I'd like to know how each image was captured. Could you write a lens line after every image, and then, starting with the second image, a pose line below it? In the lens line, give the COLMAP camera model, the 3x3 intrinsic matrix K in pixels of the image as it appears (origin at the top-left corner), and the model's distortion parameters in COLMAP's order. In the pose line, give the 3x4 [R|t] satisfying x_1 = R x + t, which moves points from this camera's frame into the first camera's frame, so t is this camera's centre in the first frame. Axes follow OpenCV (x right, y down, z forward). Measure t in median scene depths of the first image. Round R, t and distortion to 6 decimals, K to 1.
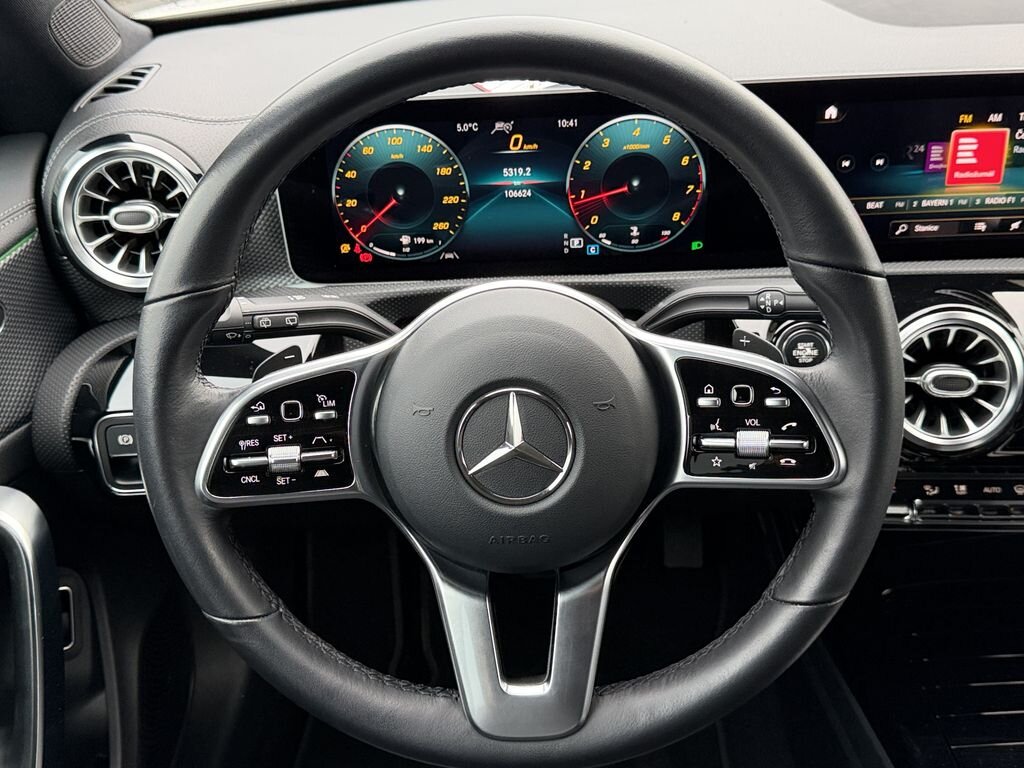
lens RADIAL K [[1093.9, 0, 512.0], [0, 1093.9, 384.0], [0, 0, 1]] dist [0.202986, -0.519293]
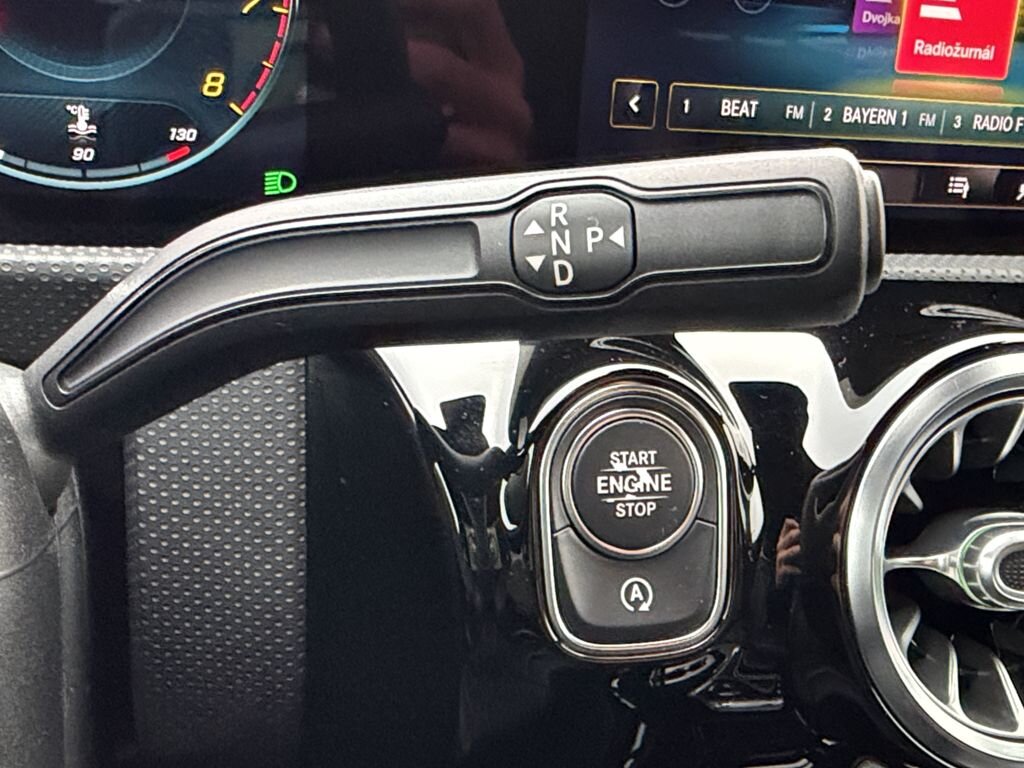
lens RADIAL K [[1103.1, 0, 512.0], [0, 1103.1, 384.0], [0, 0, 1]] dist [-0.011179, -0.010441]
pose [[0.944985, 0.014817, 0.326778, 0.129702], [0.042605, 0.984889, -0.167862, -0.005905], [-0.324327, 0.172549, 0.930074, 0.695904]]
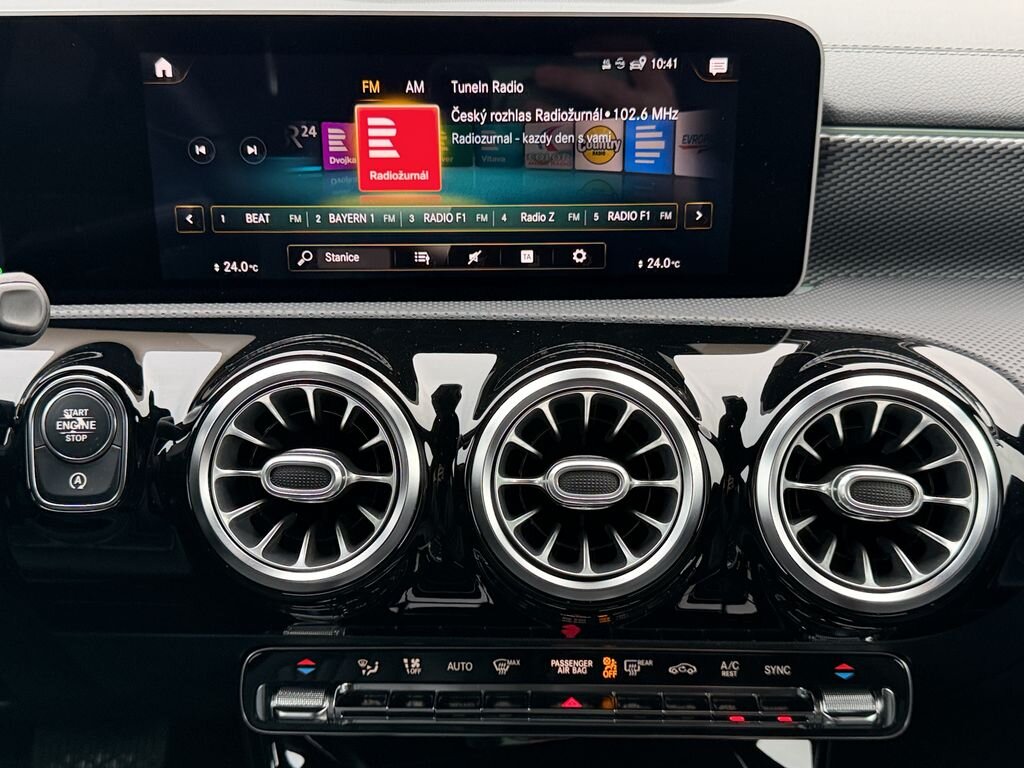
lens RADIAL K [[1093.9, 0, 512.0], [0, 1093.9, 384.0], [0, 0, 1]] dist [0.202986, -0.519293]
pose [[0.997973, 0.025350, 0.058380, 0.445457], [-0.014232, 0.982912, -0.183524, 0.054964], [-0.062035, 0.182321, 0.981280, 0.369379]]
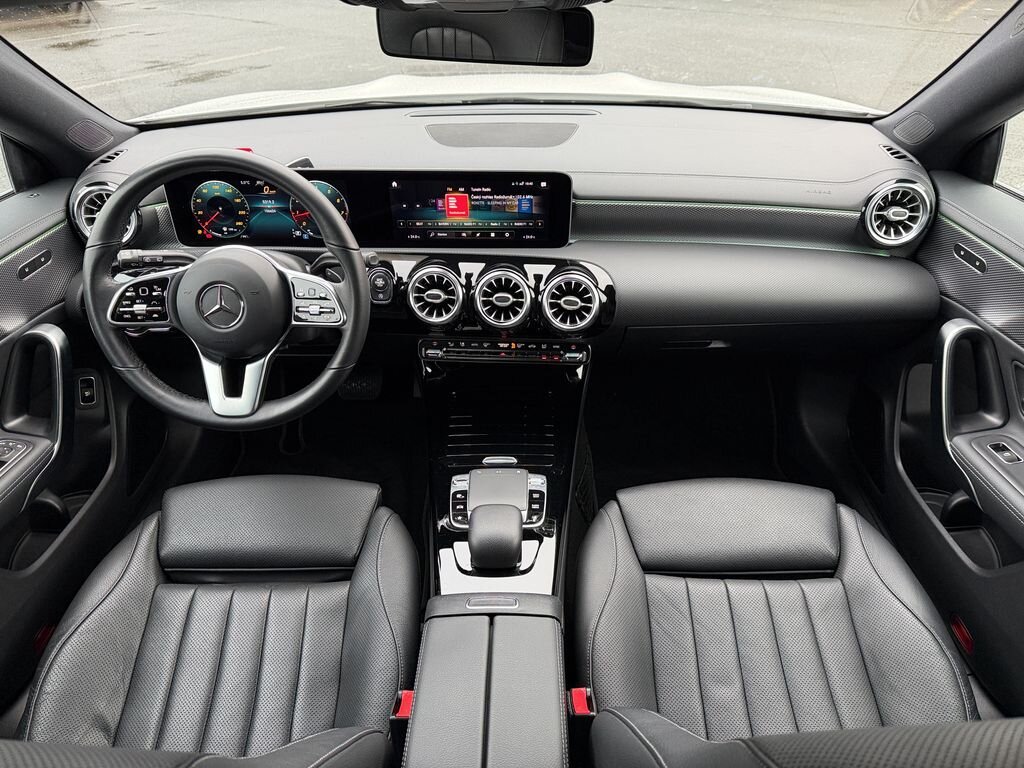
lens RADIAL K [[721.6, 0, 516.1], [0, 721.6, 390.8], [0, 0, 1]] dist [0.101724, -0.182897]
pose [[0.999168, 0.032834, 0.024184, 0.516471], [-0.034581, 0.996526, 0.075770, 0.076736], [-0.021612, -0.076543, 0.996832, -0.621527]]
